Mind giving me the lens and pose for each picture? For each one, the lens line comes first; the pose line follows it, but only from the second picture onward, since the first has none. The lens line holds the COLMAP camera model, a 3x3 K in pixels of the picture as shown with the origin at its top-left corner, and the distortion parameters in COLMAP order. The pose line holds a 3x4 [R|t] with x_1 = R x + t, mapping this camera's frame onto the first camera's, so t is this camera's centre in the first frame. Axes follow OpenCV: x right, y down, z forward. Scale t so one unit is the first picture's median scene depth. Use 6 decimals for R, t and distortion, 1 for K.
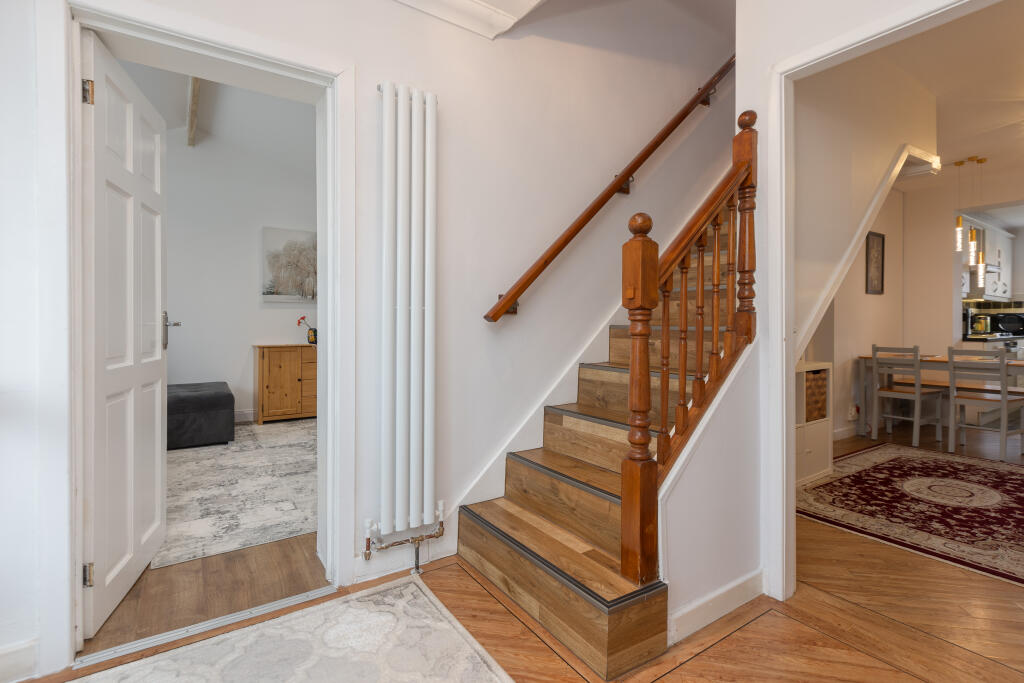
lens RADIAL K [[481.1, 0, 512.2], [0, 481.1, 334.4], [0, 0, 1]] dist [-0.000894, 0.000369]
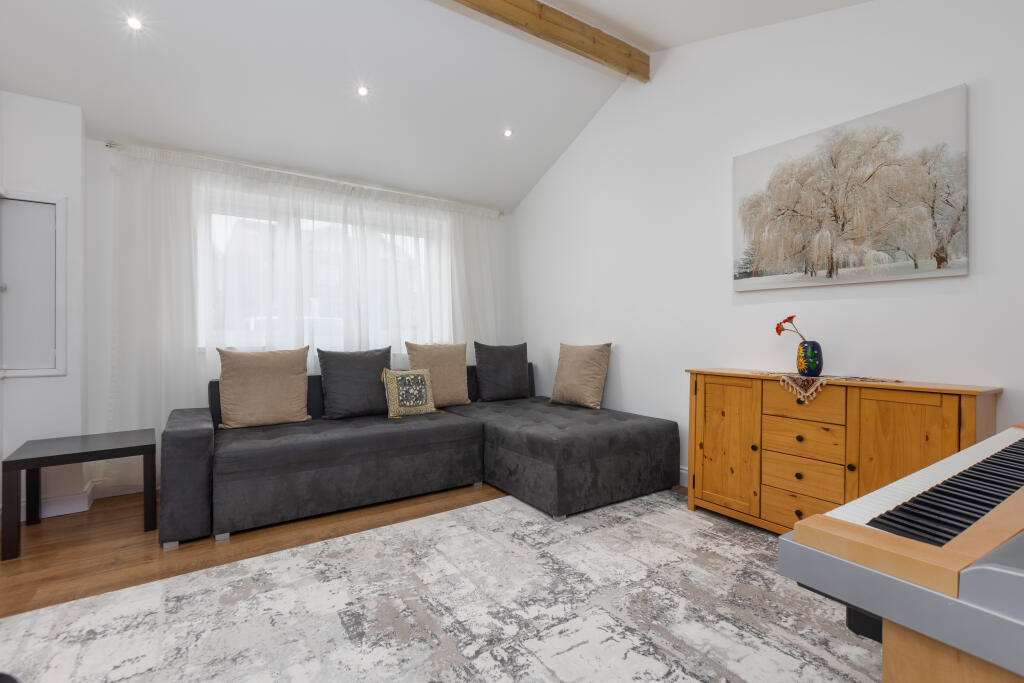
lens RADIAL K [[481.1, 0, 512.8], [0, 481.1, 332.2], [0, 0, 1]] dist [-0.000894, 0.000369]
pose [[0.003338, 0.004143, -0.999986, 0.040508], [-0.020932, 0.999773, 0.004072, -0.018153], [0.999775, 0.020918, 0.003424, 0.751517]]
